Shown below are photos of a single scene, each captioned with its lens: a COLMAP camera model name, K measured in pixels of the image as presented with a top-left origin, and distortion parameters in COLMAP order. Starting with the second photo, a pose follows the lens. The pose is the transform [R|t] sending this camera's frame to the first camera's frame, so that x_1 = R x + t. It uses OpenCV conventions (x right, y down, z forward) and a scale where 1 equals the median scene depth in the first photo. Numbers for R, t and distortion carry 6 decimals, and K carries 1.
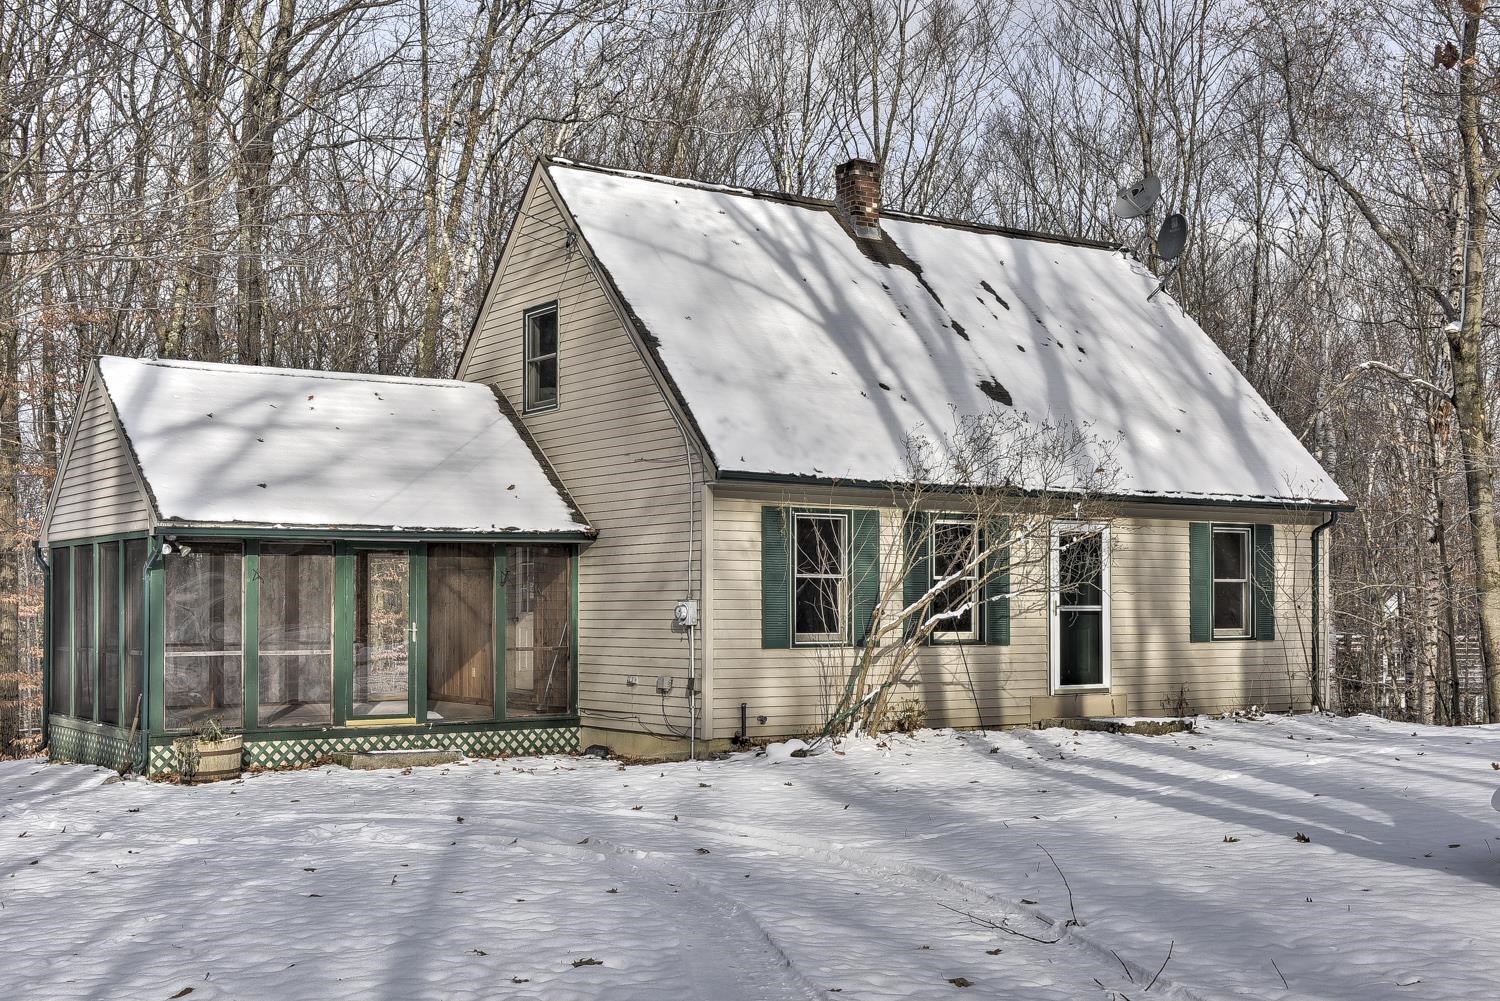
lens RADIAL K [[1828.5, 0, 750.0], [0, 1828.5, 500.5], [0, 0, 1]] dist [0.013796, 0.024942]
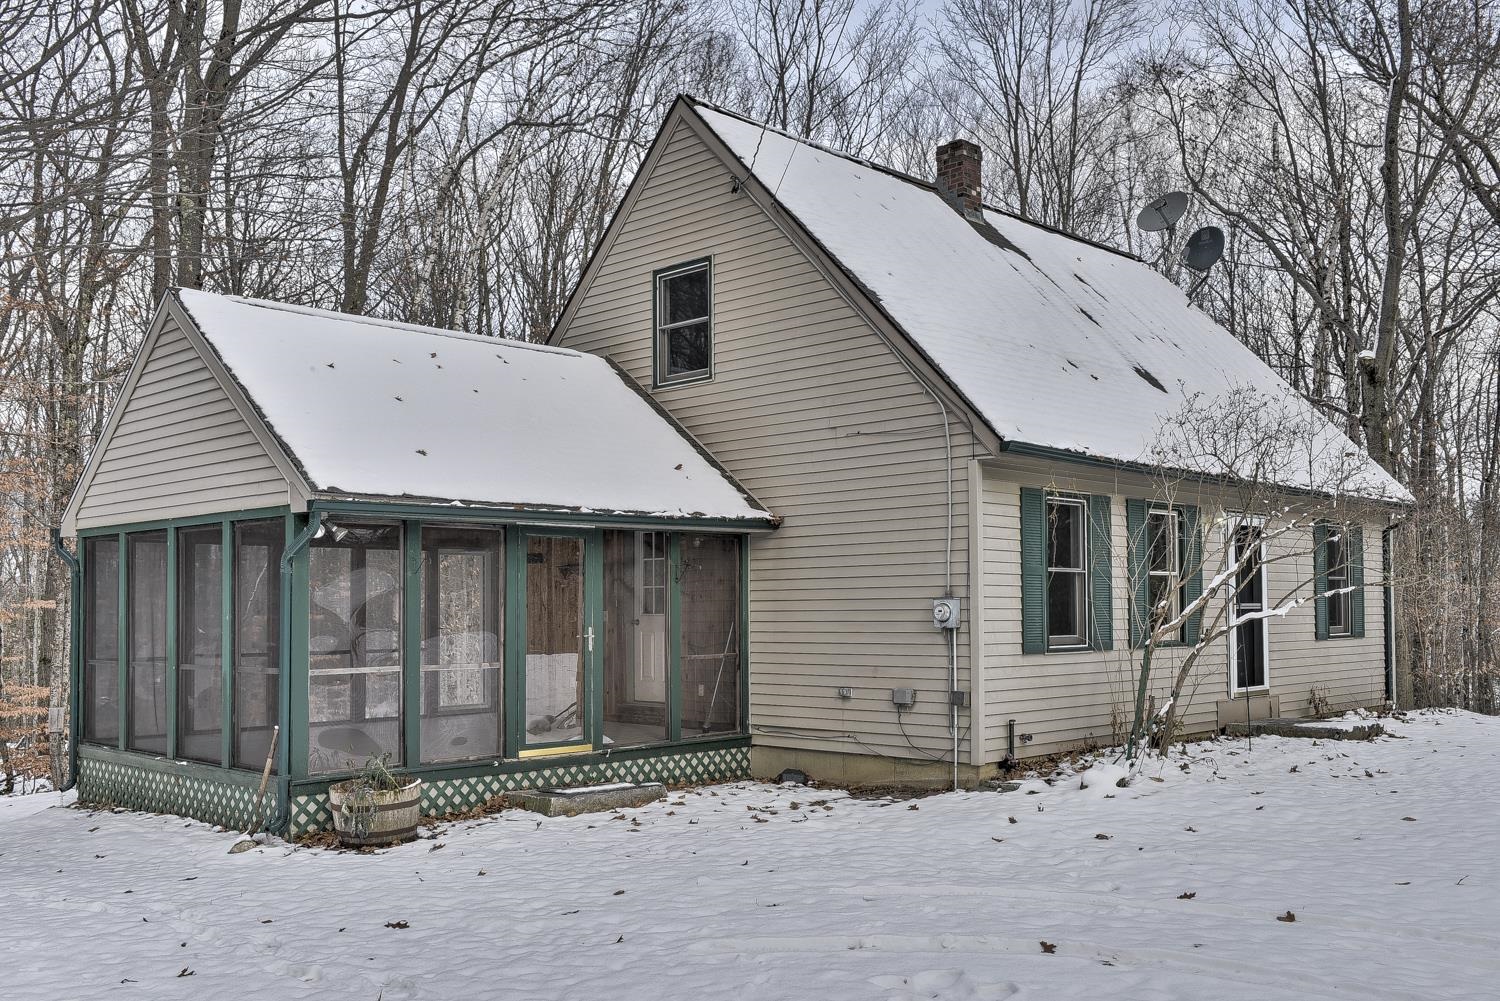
lens RADIAL K [[1386.3, 0, 750.2], [0, 1386.3, 518.2], [0, 0, 1]] dist [0.002234, -0.000944]
pose [[0.977713, 0.008578, 0.209770, -0.245937], [-0.006805, 0.999935, -0.009173, 0.023483], [-0.209835, 0.007541, 0.977708, 0.383171]]
